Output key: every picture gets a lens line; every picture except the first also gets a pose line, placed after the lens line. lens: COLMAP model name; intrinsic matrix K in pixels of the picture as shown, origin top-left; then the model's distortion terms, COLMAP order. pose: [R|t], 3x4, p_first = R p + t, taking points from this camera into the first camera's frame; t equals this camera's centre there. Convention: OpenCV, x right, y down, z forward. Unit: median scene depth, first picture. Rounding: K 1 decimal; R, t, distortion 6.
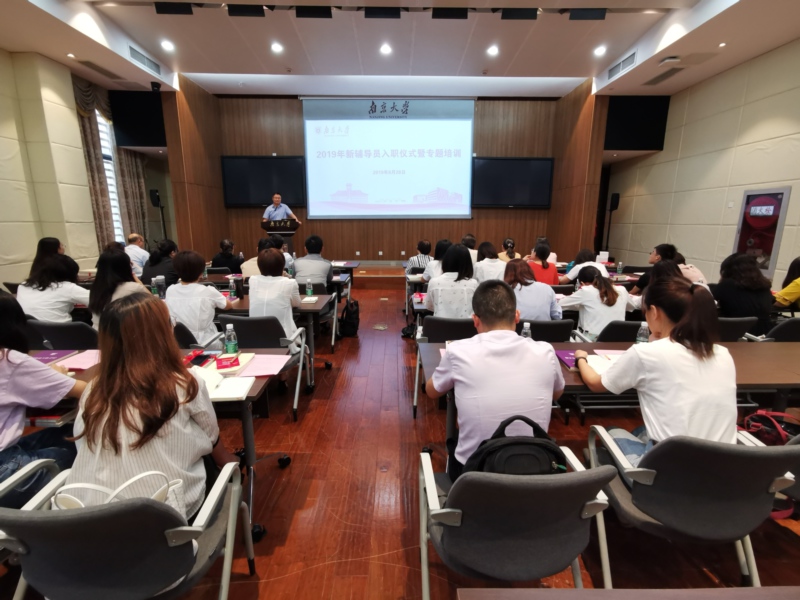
lens RADIAL K [[386.0, 0, 398.9], [0, 386.0, 300.7], [0, 0, 1]] dist [-0.002197, 0.001371]
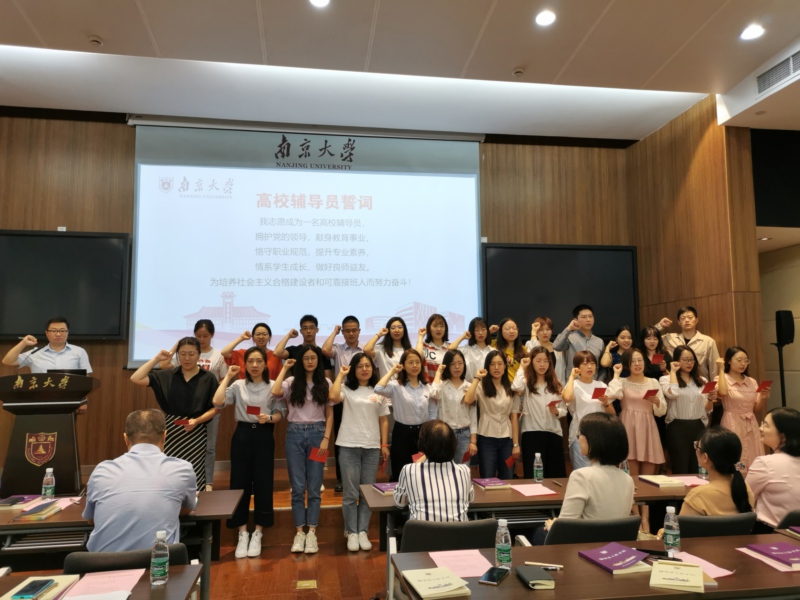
lens RADIAL K [[619.4, 0, 403.5], [0, 619.4, 299.8], [0, 0, 1]] dist [0.025230, 0.001642]
pose [[0.990152, 0.004334, 0.139932, -0.027741], [0.037667, 0.954417, -0.296091, -0.072203], [-0.134837, 0.298446, 0.944854, 0.302369]]
